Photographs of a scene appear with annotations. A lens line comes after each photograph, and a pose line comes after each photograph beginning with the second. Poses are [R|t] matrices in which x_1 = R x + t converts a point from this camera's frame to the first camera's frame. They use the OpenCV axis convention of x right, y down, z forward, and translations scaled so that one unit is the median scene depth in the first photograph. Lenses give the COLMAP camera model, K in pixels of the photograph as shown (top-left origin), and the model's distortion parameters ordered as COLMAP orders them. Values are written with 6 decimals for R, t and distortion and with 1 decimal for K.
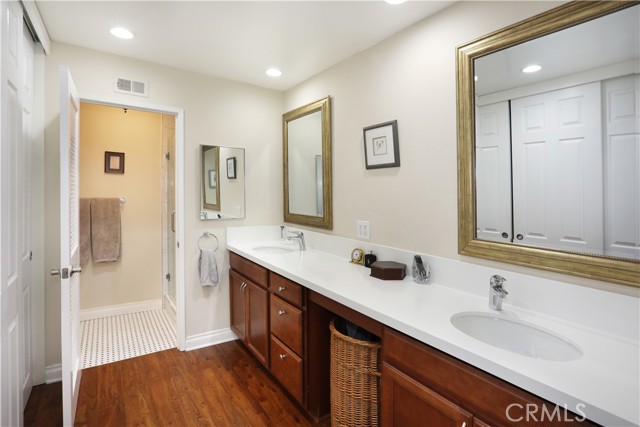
lens RADIAL K [[323.2, 0, 327.9], [0, 323.2, 200.5], [0, 0, 1]] dist [-0.025406, 0.007353]
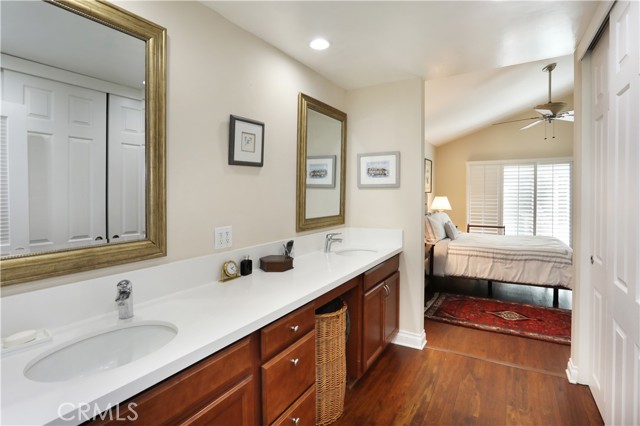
lens RADIAL K [[323.2, 0, 320.6], [0, 323.2, 195.9], [0, 0, 1]] dist [-0.025406, 0.007353]
pose [[-0.379621, -0.012611, 0.925056, -0.740346], [0.025960, 0.999368, 0.024277, -0.028224], [-0.924778, 0.033230, -0.379053, 1.091210]]
